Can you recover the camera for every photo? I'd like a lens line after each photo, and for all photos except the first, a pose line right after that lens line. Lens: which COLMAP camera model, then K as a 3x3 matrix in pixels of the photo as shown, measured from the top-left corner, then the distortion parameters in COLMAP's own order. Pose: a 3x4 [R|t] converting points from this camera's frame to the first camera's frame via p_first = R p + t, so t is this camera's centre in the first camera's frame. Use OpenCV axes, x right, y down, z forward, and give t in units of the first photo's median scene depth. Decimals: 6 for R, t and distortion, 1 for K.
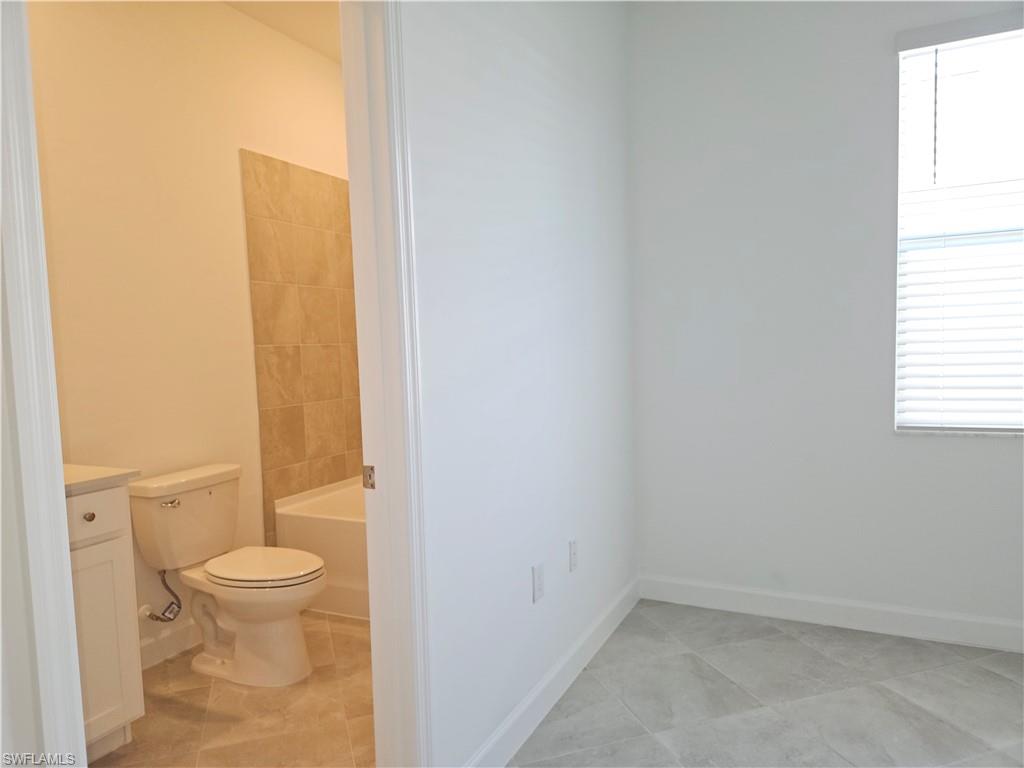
lens RADIAL K [[698.9, 0, 512.0], [0, 698.9, 384.0], [0, 0, 1]] dist [0.004060, -0.000575]
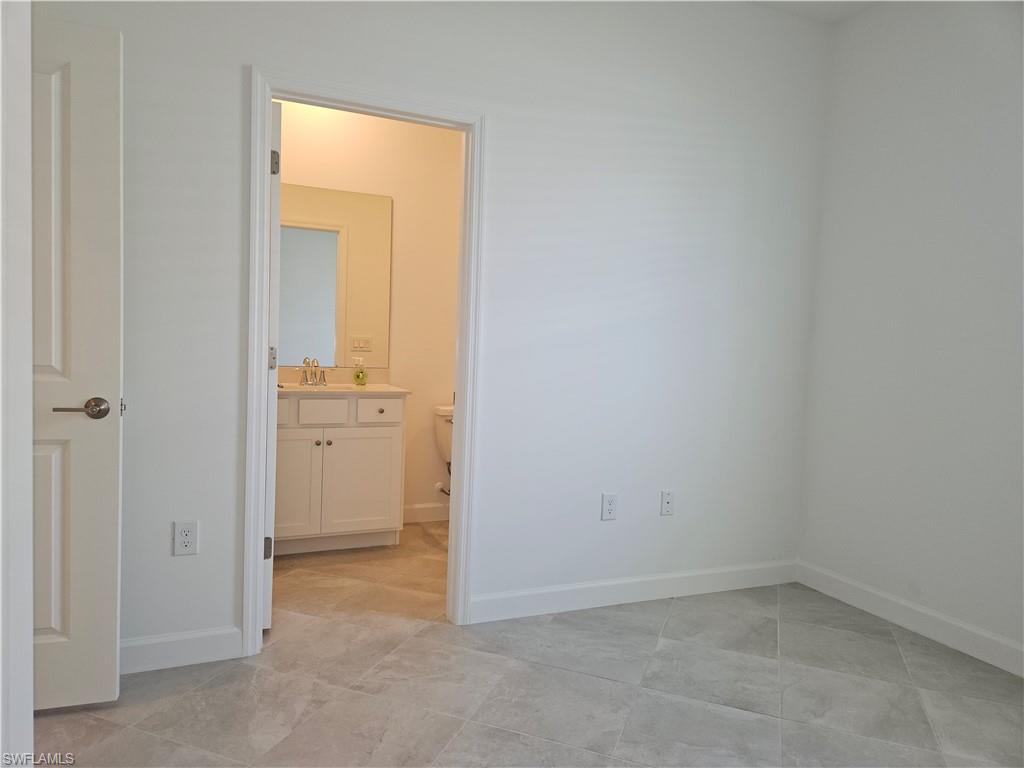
lens RADIAL K [[676.5, 0, 512.0], [0, 676.5, 384.0], [0, 0, 1]] dist [0.066633, -0.065333]
pose [[0.751473, 0.086032, -0.654131, 0.695716], [-0.101217, 0.994758, 0.014553, 0.044864], [0.651954, 0.055273, 0.756241, -0.129771]]
